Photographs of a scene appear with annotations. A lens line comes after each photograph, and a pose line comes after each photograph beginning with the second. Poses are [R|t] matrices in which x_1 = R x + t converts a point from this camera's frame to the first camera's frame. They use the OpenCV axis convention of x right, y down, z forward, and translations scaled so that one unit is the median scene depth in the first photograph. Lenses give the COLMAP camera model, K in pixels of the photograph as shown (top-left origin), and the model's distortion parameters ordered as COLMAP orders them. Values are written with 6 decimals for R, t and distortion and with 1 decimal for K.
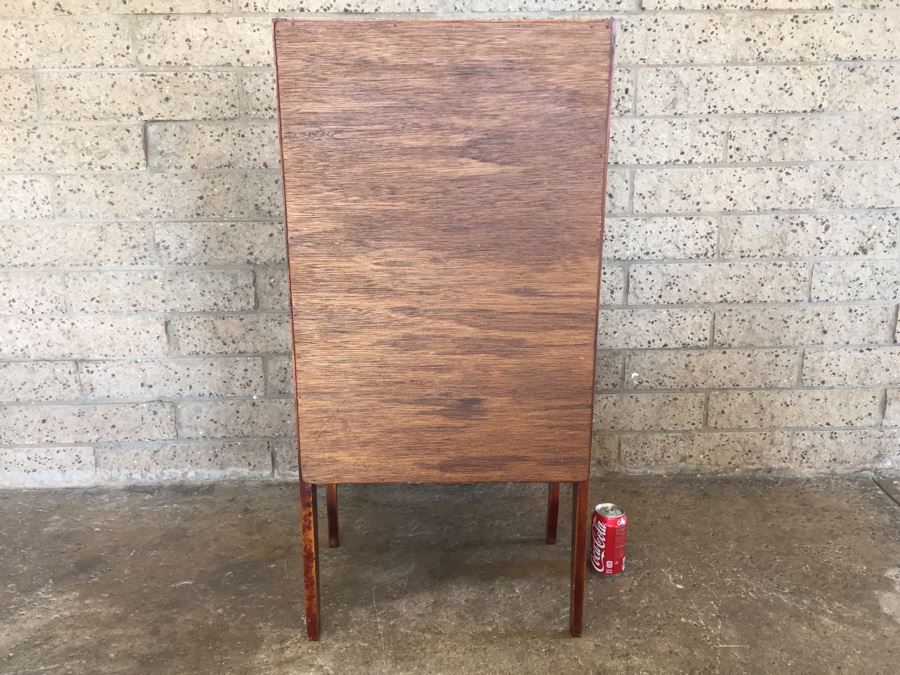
lens RADIAL K [[771.5, 0, 444.4], [0, 771.5, 337.7], [0, 0, 1]] dist [0.094156, -0.138669]
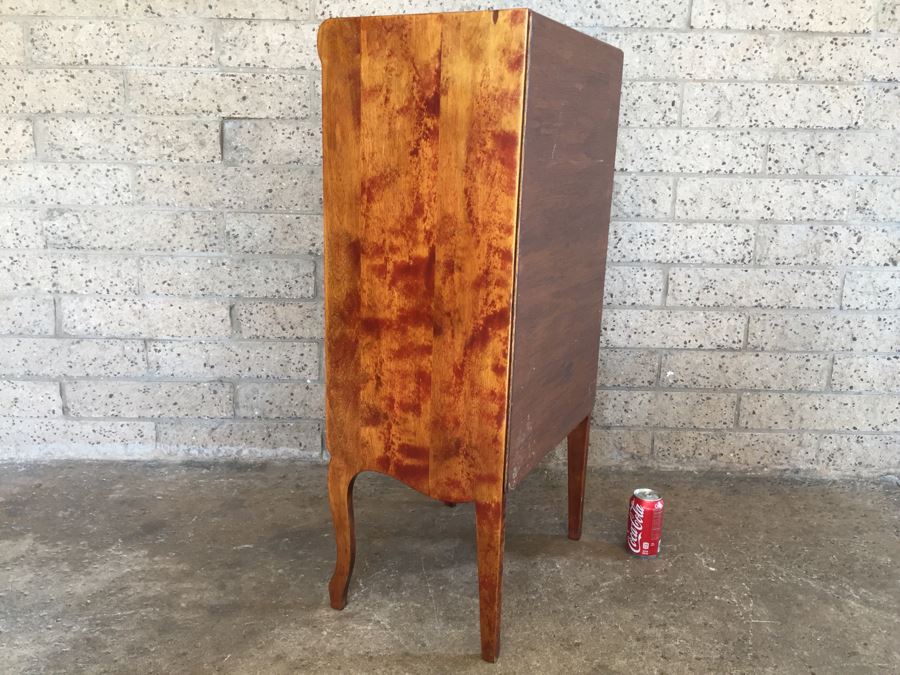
lens RADIAL K [[771.5, 0, 443.6], [0, 771.5, 337.9], [0, 0, 1]] dist [0.094156, -0.138669]
pose [[0.999176, 0.036712, -0.017322, -0.047700], [-0.037158, 0.998968, -0.026114, 0.041690], [0.016345, 0.026736, 0.999509, -0.059635]]
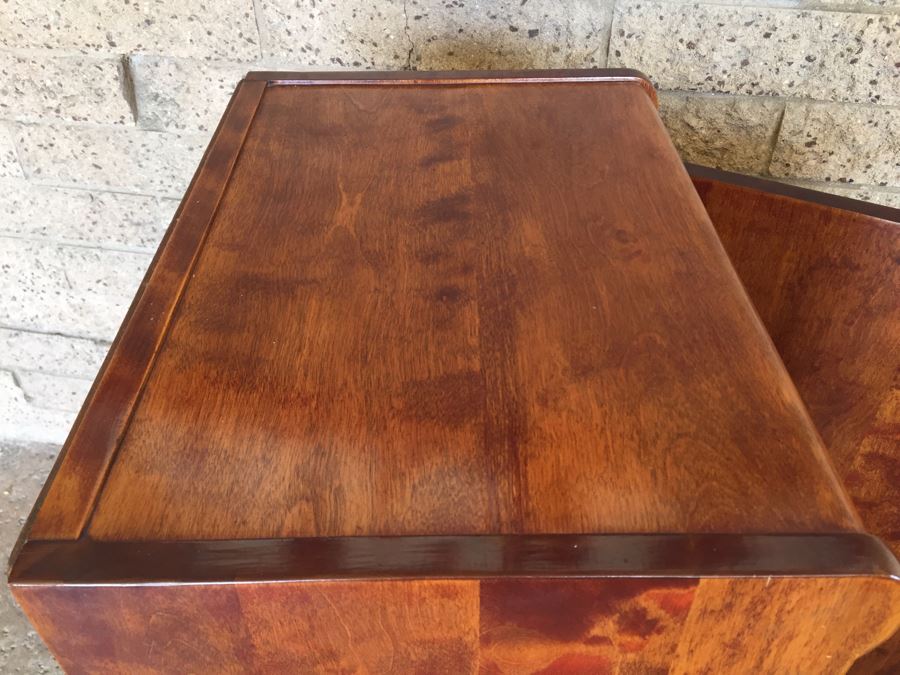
lens RADIAL K [[771.5, 0, 444.7], [0, 771.5, 331.6], [0, 0, 1]] dist [0.094156, -0.138669]
pose [[0.973665, 0.140853, -0.179267, 0.010436], [-0.052547, 0.903795, 0.424728, -0.347791], [0.221845, -0.404123, 0.887395, 0.405728]]
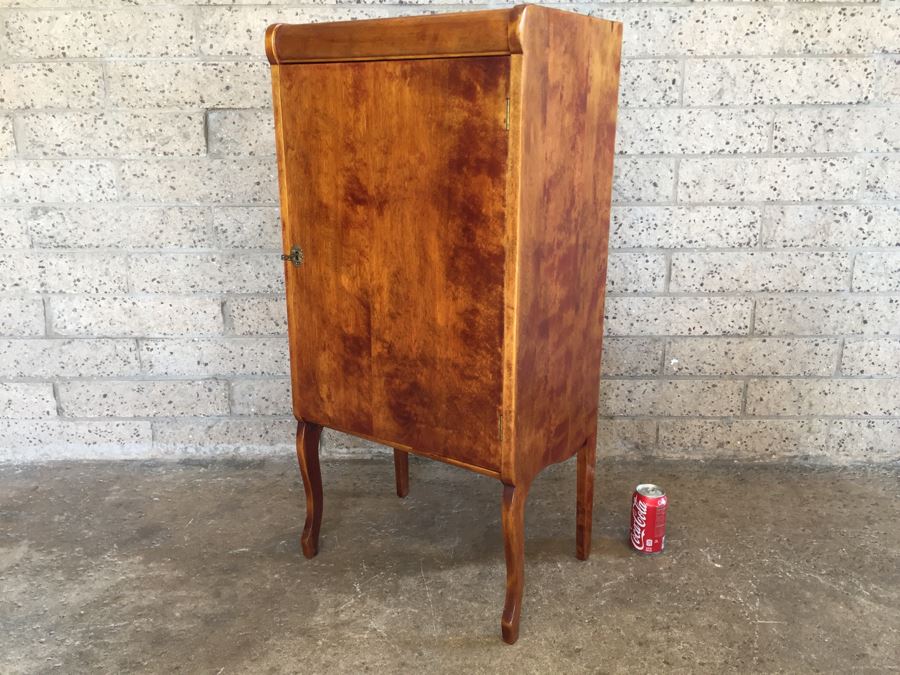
lens RADIAL K [[771.5, 0, 443.8], [0, 771.5, 338.1], [0, 0, 1]] dist [0.094156, -0.138669]
pose [[0.999380, 0.015804, -0.031458, -0.028204], [-0.015400, 0.999796, 0.013046, 0.009487], [0.031658, -0.012553, 0.999420, -0.032337]]
